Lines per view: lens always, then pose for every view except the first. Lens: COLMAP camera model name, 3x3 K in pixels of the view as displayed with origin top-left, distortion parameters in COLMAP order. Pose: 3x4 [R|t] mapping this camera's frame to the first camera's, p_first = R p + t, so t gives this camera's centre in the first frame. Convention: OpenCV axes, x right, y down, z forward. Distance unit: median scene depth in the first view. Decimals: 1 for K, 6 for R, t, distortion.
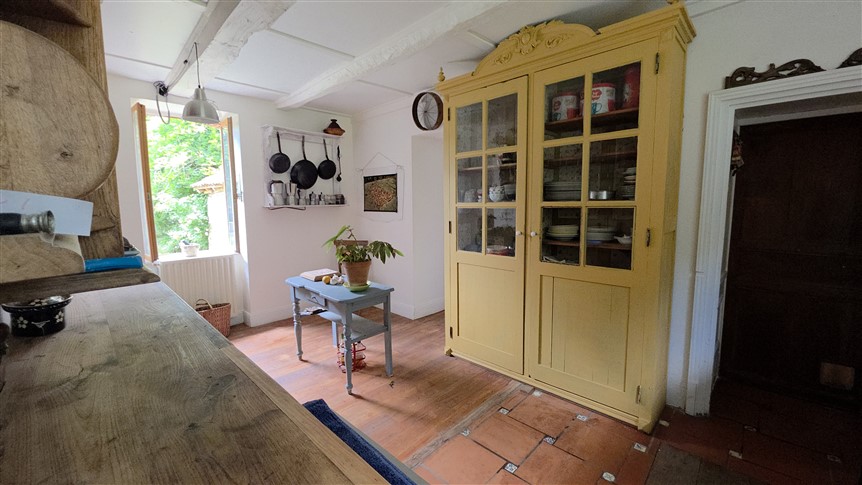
lens RADIAL K [[343.0, 0, 424.1], [0, 343.0, 237.0], [0, 0, 1]] dist [0.000607, -0.003773]
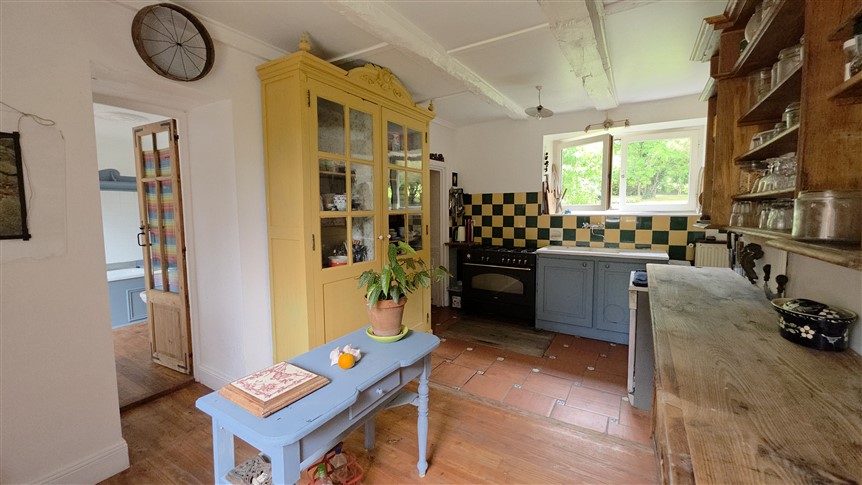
lens RADIAL K [[343.0, 0, 428.3], [0, 343.0, 241.1], [0, 0, 1]] dist [0.000607, -0.003773]
pose [[-0.228073, -0.068909, 0.971203, -0.816520], [0.113129, 0.988861, 0.096728, -0.084537], [-0.967050, 0.131932, -0.217737, 1.005907]]
